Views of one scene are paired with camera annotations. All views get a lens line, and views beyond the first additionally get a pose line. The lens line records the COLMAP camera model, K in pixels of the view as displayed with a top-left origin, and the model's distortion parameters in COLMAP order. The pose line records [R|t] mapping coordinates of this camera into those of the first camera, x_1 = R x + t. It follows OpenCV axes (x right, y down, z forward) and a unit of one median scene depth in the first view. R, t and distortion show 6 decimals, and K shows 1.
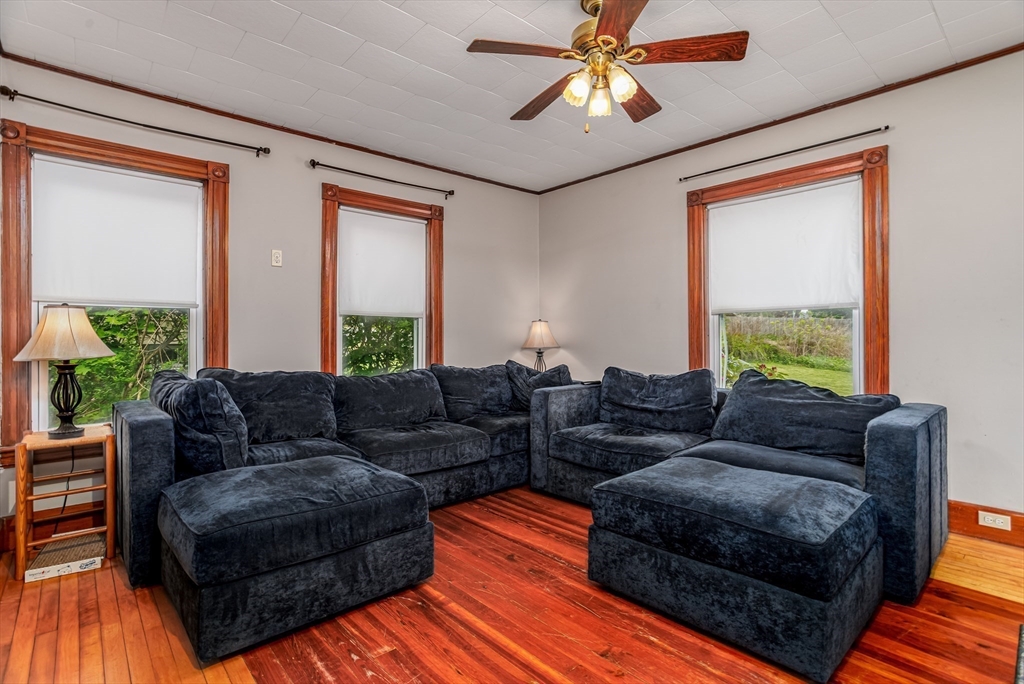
lens RADIAL K [[496.6, 0, 510.2], [0, 496.6, 333.5], [0, 0, 1]] dist [-0.059491, 0.034010]
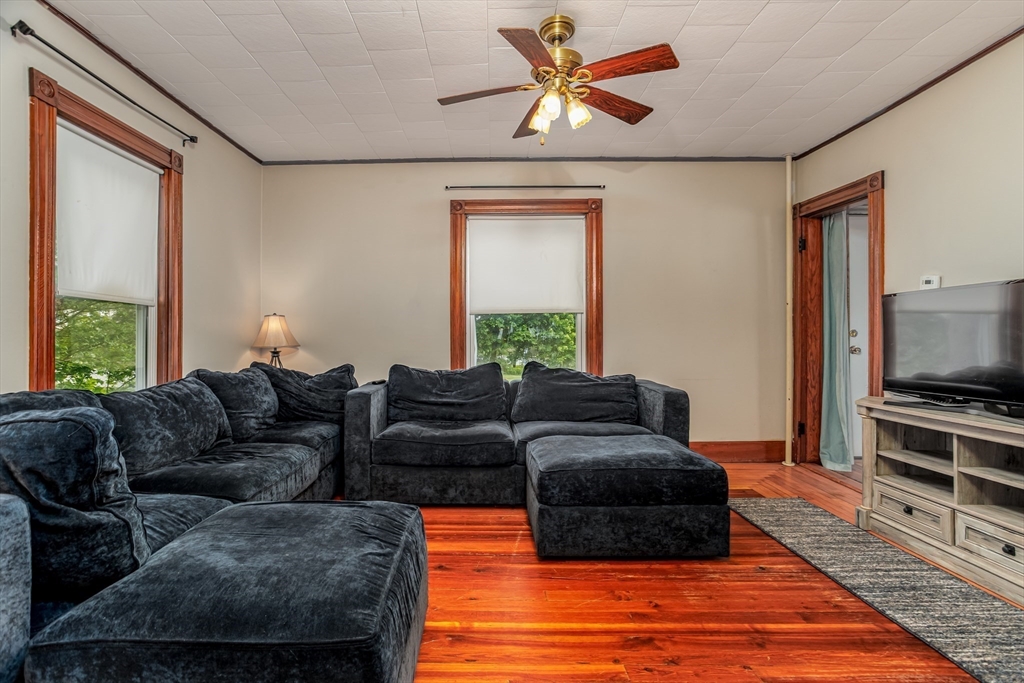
lens RADIAL K [[510.3, 0, 488.6], [0, 510.3, 336.2], [0, 0, 1]] dist [-0.053192, 0.031361]
pose [[0.684338, 0.002664, 0.729160, -0.440705], [-0.008688, 0.999952, 0.004500, 0.005314], [-0.729113, -0.009414, 0.684329, 0.190338]]
